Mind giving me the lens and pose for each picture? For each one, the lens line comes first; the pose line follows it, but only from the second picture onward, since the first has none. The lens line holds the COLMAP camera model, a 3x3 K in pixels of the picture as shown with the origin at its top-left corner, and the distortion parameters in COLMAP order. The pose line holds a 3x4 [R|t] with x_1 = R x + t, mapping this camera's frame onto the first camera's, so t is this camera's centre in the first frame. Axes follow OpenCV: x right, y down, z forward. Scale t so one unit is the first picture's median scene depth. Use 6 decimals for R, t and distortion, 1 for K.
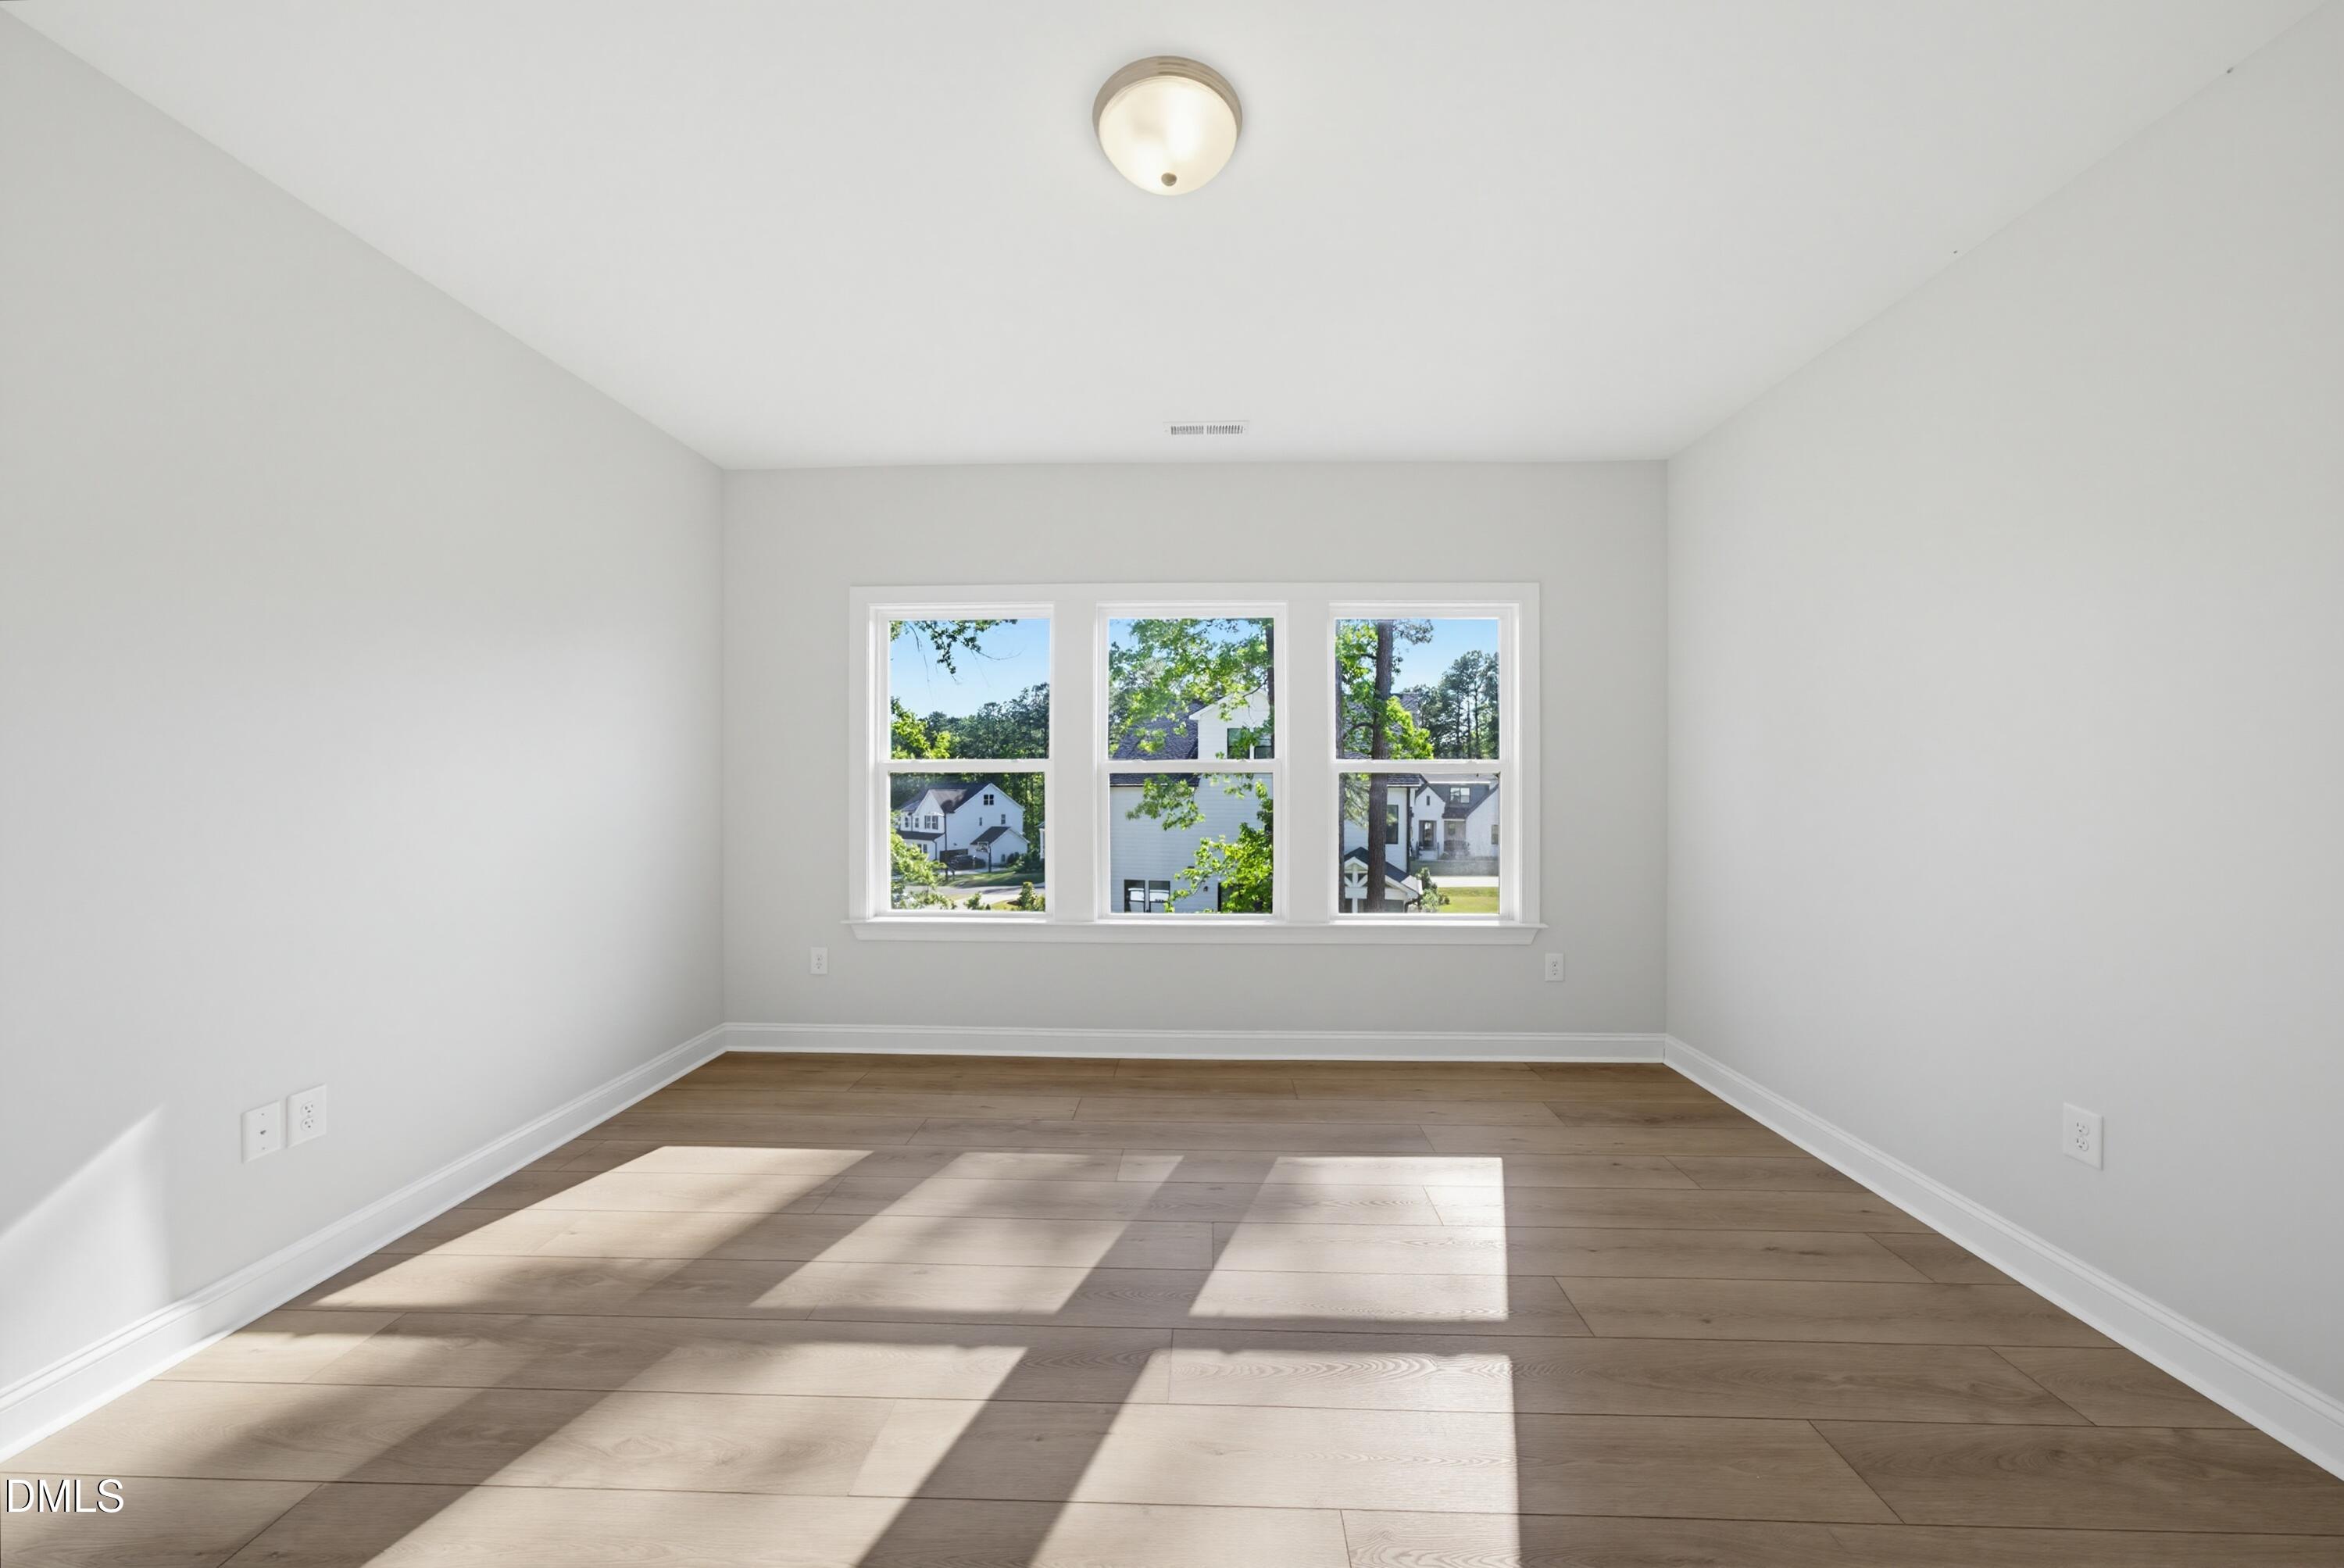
lens RADIAL K [[808.0, 0, 1172.0], [0, 808.0, 784.0], [0, 0, 1]] dist [-0.000351, -0.000050]
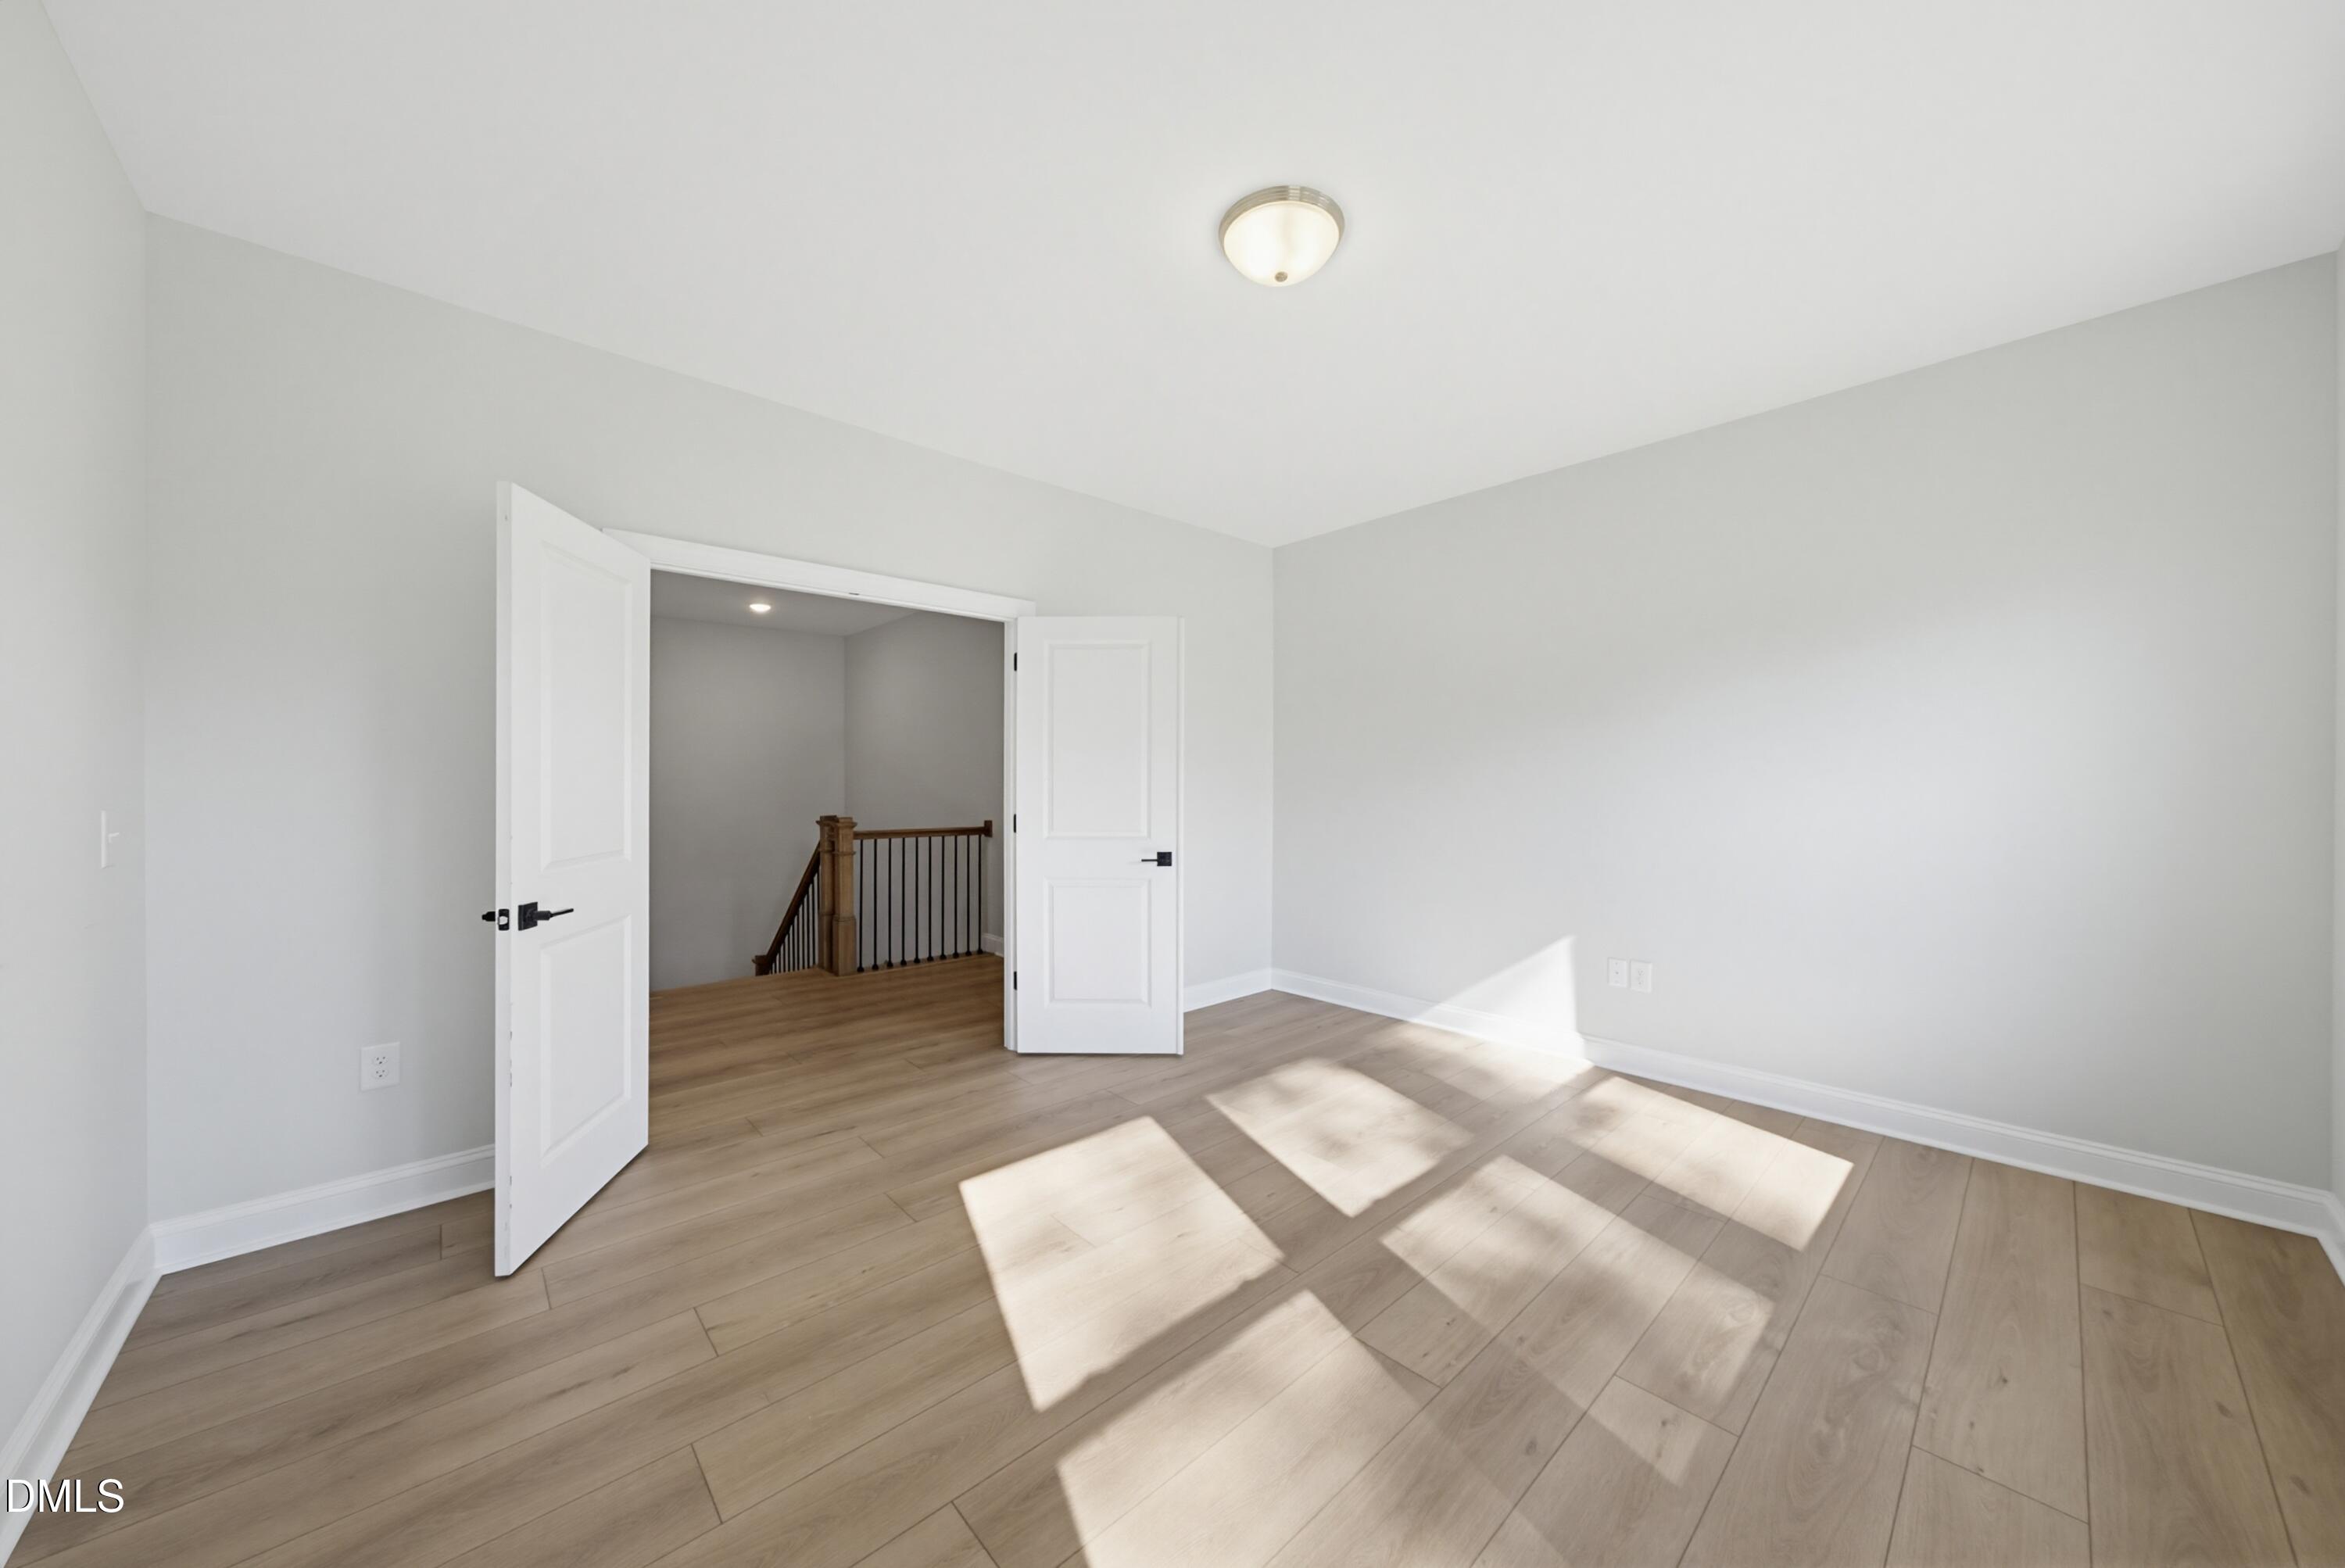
lens RADIAL K [[808.4, 0, 1172.5], [0, 808.4, 784.0], [0, 0, 1]] dist [-0.000351, -0.000050]
pose [[-0.722088, -0.000802, -0.691800, 0.827029], [0.005152, 0.999965, -0.006537, 0.009841], [0.691782, -0.008285, -0.722059, 1.562560]]
